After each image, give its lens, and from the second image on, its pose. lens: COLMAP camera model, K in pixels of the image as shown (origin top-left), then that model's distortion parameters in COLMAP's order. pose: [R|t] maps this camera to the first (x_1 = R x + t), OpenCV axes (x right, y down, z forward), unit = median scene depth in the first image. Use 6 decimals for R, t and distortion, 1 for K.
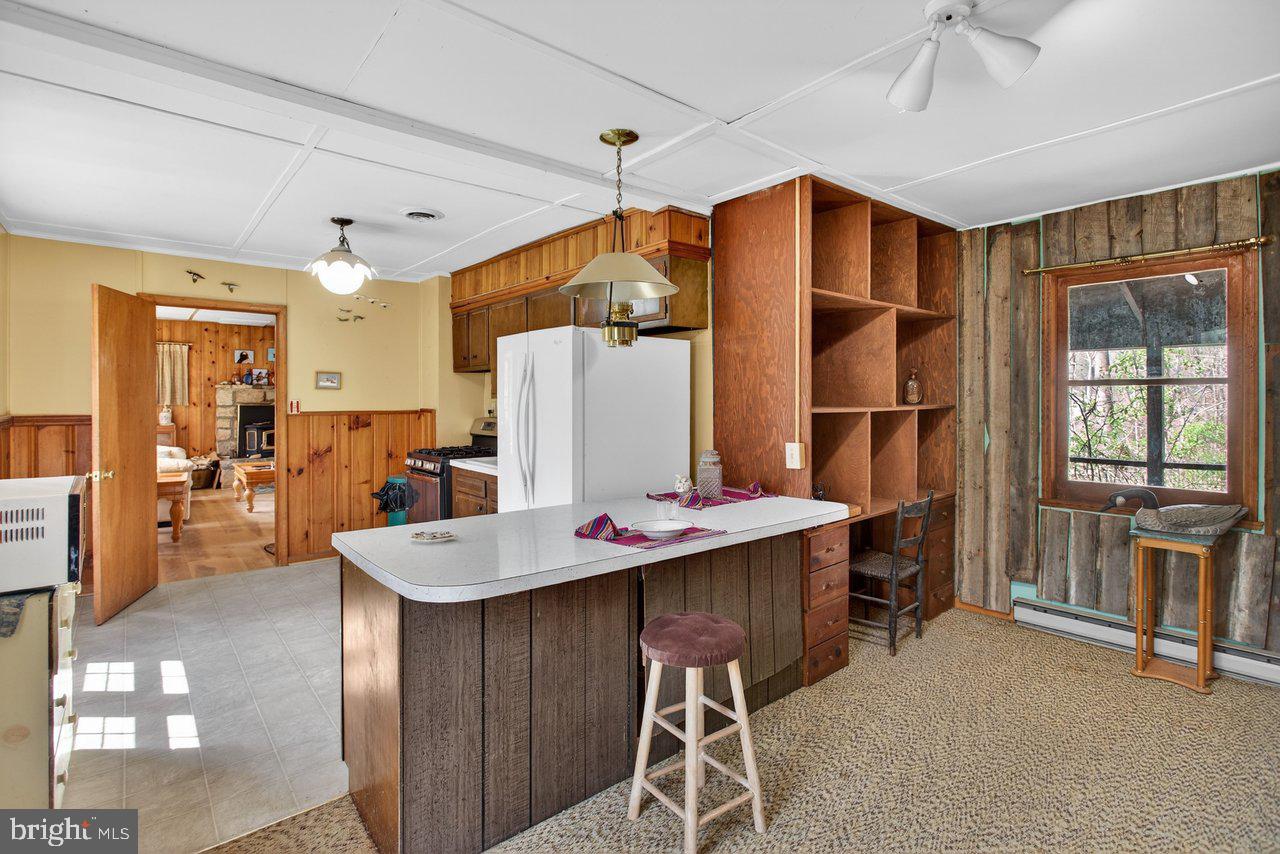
lens RADIAL K [[610.9, 0, 633.6], [0, 610.9, 397.0], [0, 0, 1]] dist [-0.013260, 0.002521]
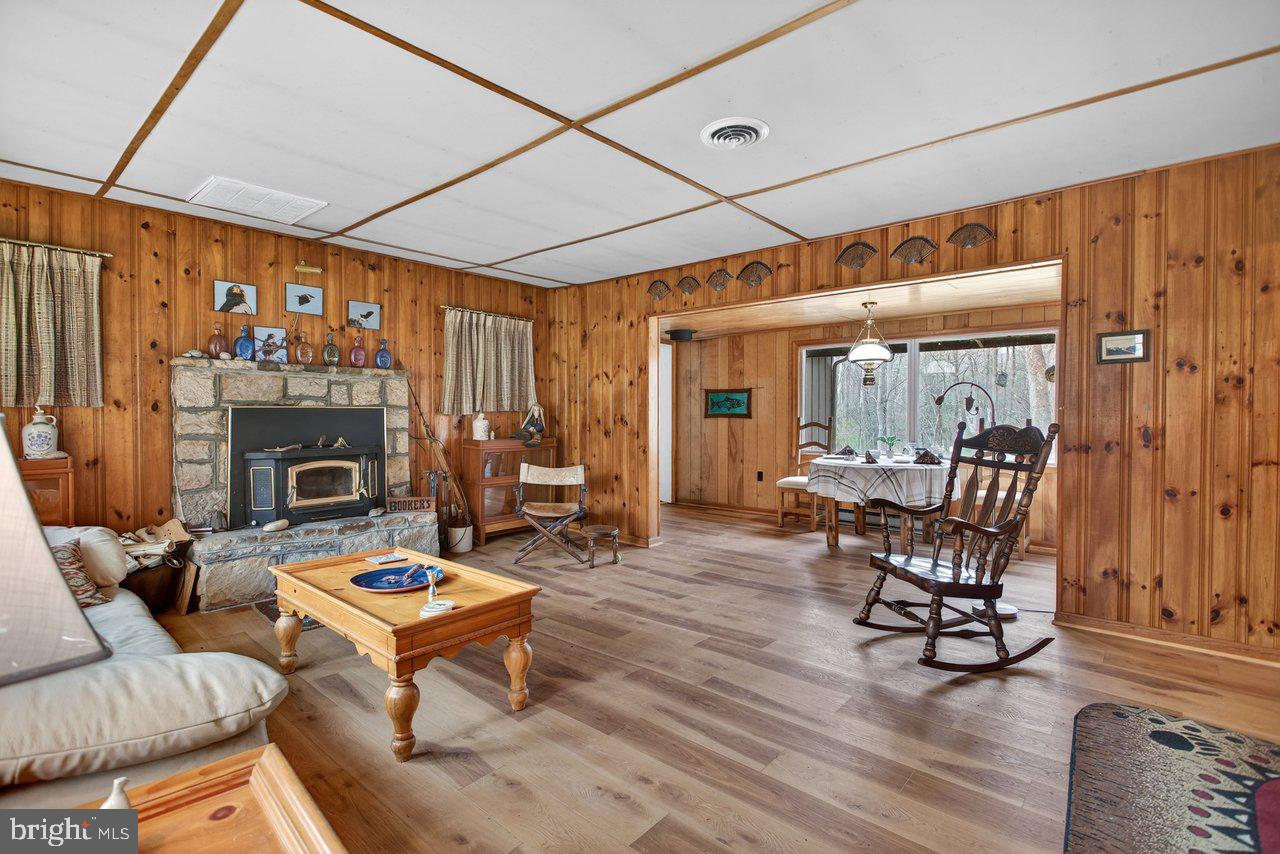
lens RADIAL K [[610.9, 0, 640.3], [0, 610.9, 420.1], [0, 0, 1]] dist [-0.013260, 0.002521]
pose [[0.986994, -0.003418, 0.160722, -0.631668], [0.000037, 0.999779, 0.021033, 0.019727], [-0.160758, -0.020754, 0.986776, 0.772342]]
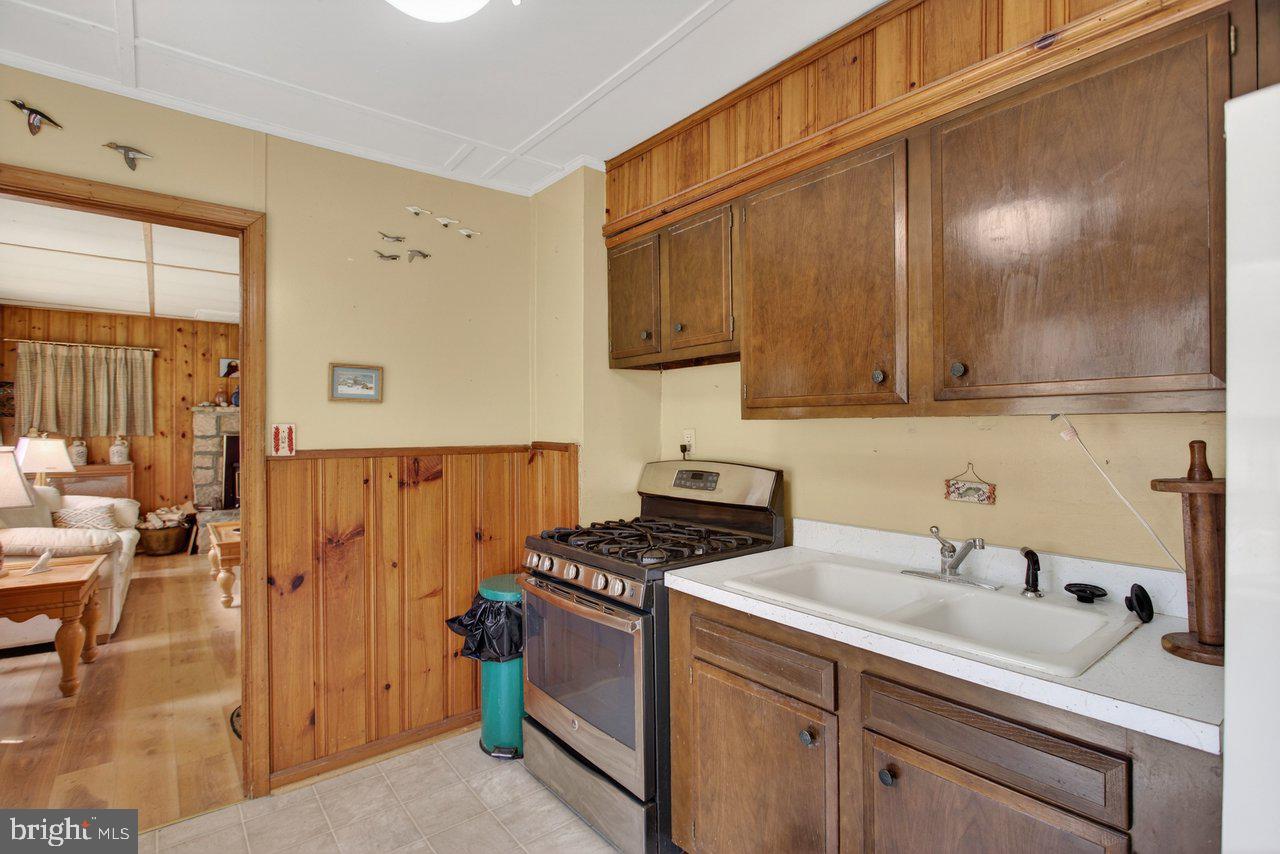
lens RADIAL K [[610.9, 0, 634.0], [0, 610.9, 425.3], [0, 0, 1]] dist [-0.013260, 0.002521]
pose [[0.999790, -0.002126, -0.020370, -0.223698], [0.002102, 0.999997, -0.001223, 0.004949], [0.020372, 0.001180, 0.999792, 0.429748]]
